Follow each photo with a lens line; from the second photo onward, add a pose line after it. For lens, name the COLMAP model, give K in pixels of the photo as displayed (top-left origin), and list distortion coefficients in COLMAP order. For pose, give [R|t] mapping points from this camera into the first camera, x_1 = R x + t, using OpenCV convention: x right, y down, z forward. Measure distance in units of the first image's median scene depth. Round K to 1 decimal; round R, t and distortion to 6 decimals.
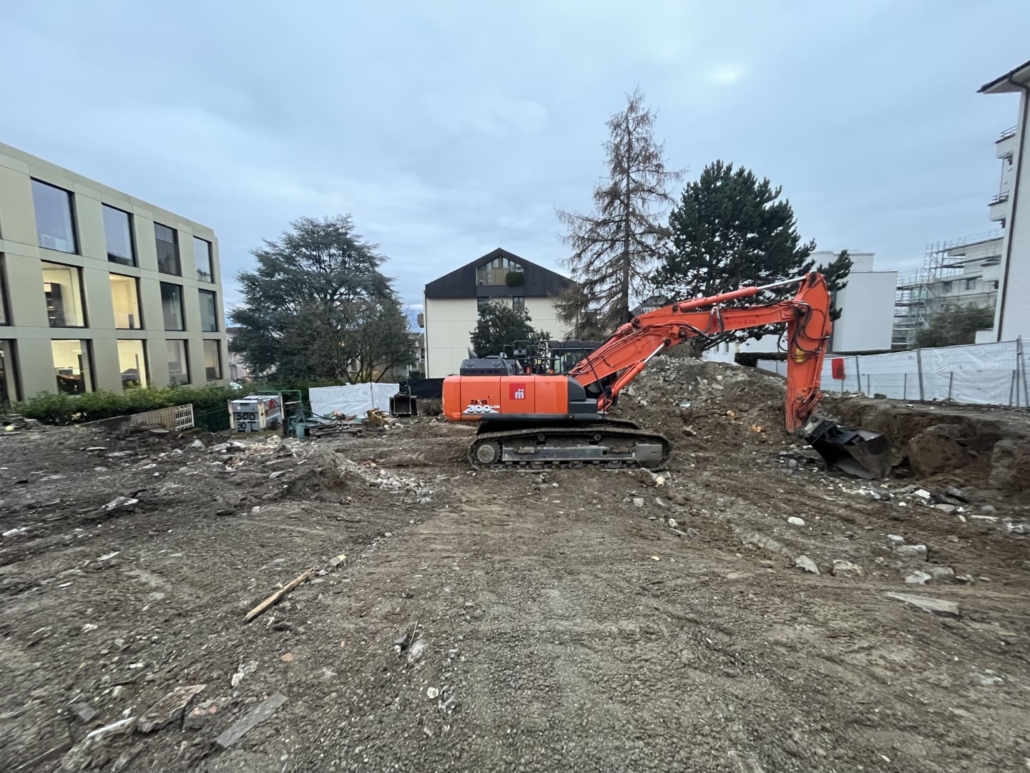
lens RADIAL K [[417.1, 0, 516.4], [0, 417.1, 390.4], [0, 0, 1]] dist [-0.002264, -0.000298]
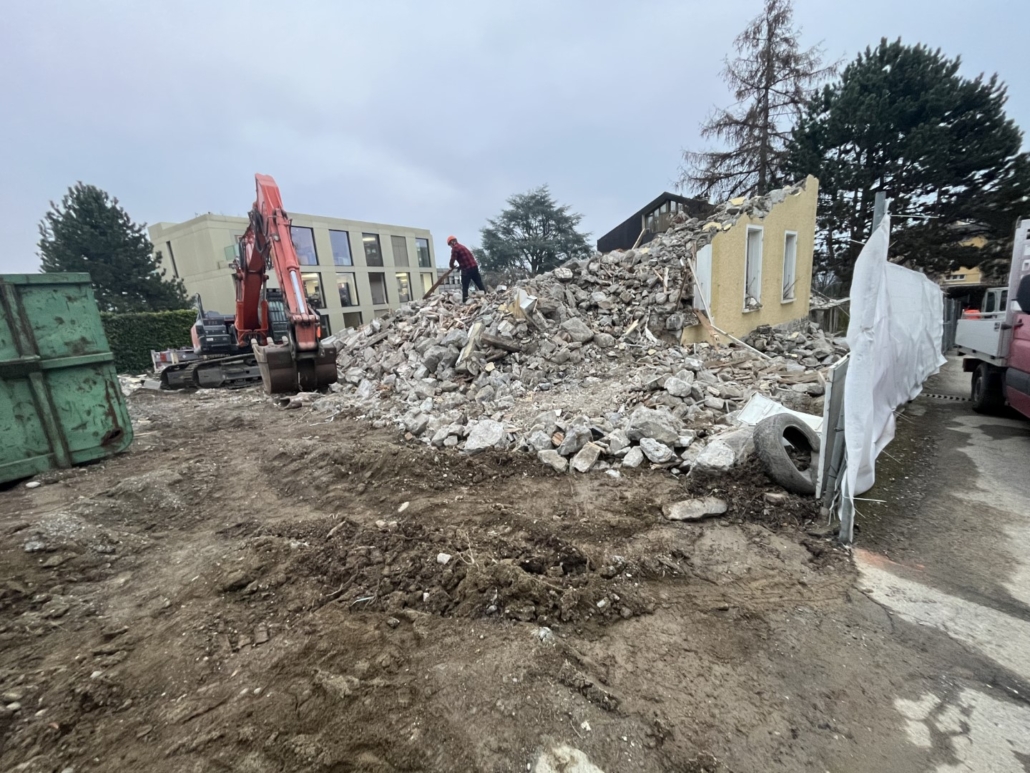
lens RADIAL K [[417.1, 0, 516.4], [0, 417.1, 390.4], [0, 0, 1]] dist [-0.002264, -0.000298]
pose [[0.813219, 0.074387, -0.577185, 0.275069], [0.005276, 0.990814, 0.135129, -0.010782], [0.581935, -0.112935, 0.805356, -0.055136]]
